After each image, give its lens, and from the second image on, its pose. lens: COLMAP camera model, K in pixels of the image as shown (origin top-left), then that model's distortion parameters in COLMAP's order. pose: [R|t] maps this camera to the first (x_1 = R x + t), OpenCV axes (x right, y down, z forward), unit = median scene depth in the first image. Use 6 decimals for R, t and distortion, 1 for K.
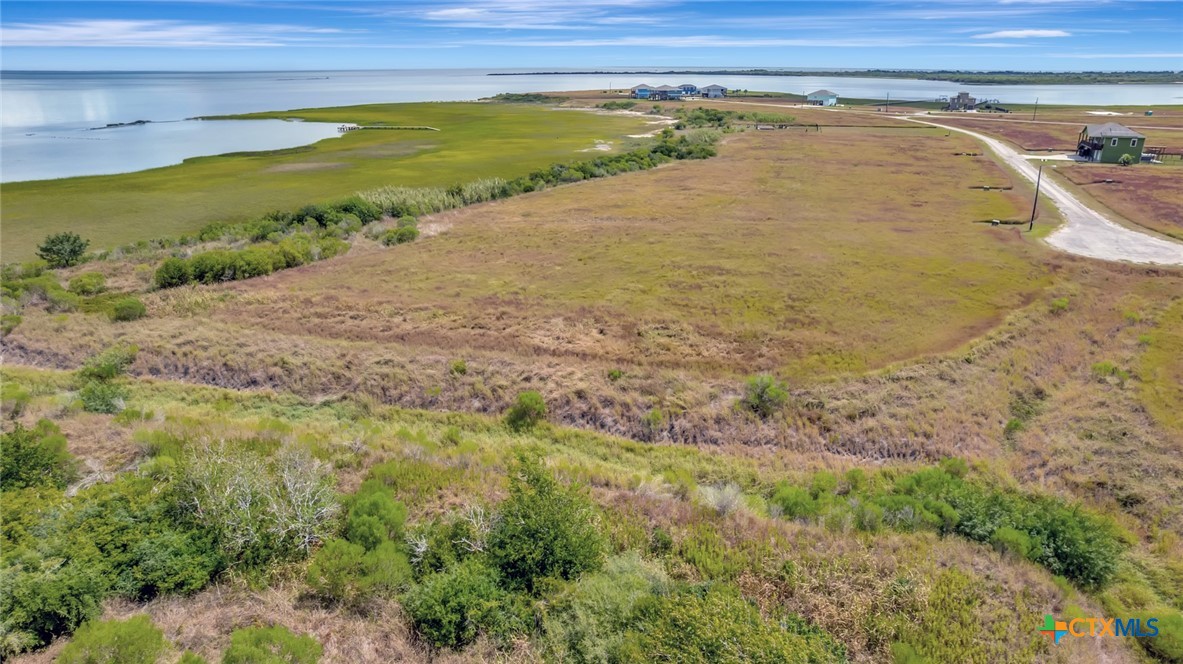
lens RADIAL K [[750.0, 0, 591.5], [0, 750.0, 332.0], [0, 0, 1]] dist [-0.077212, 0.071161]
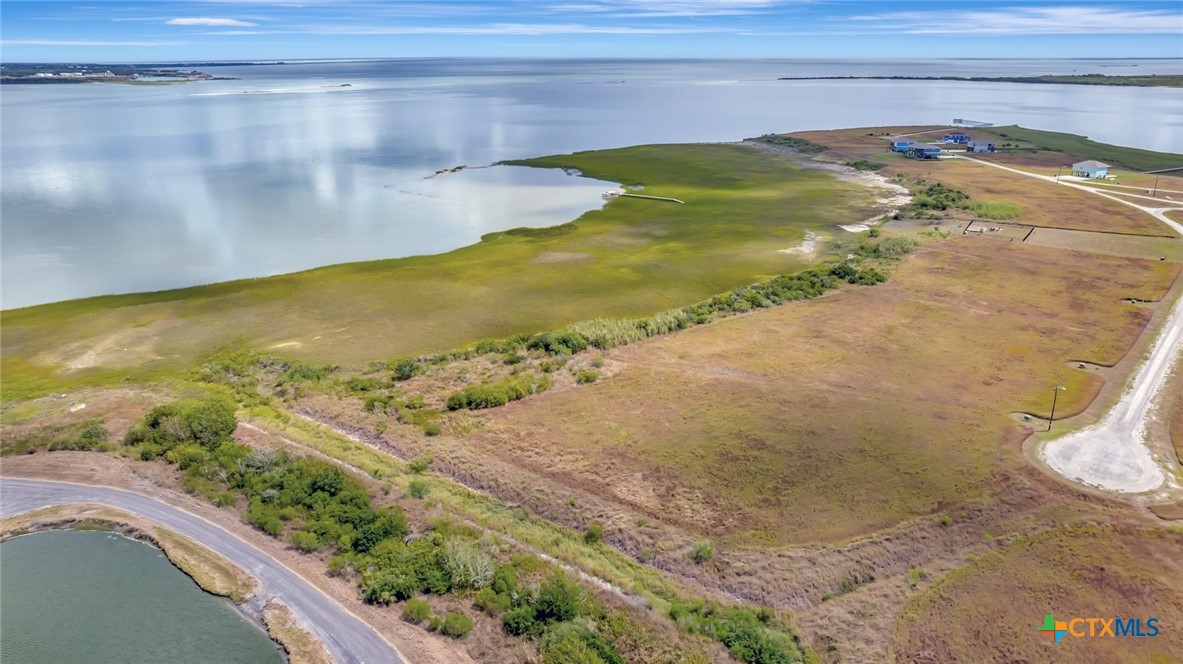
lens RADIAL K [[750.0, 0, 591.5], [0, 750.0, 332.0], [0, 0, 1]] dist [-0.077212, 0.071161]
pose [[0.932417, 0.115909, -0.342292, 0.501774], [-0.114965, 0.993100, 0.023121, -0.454491], [0.342610, 0.017793, 0.939309, -0.878576]]
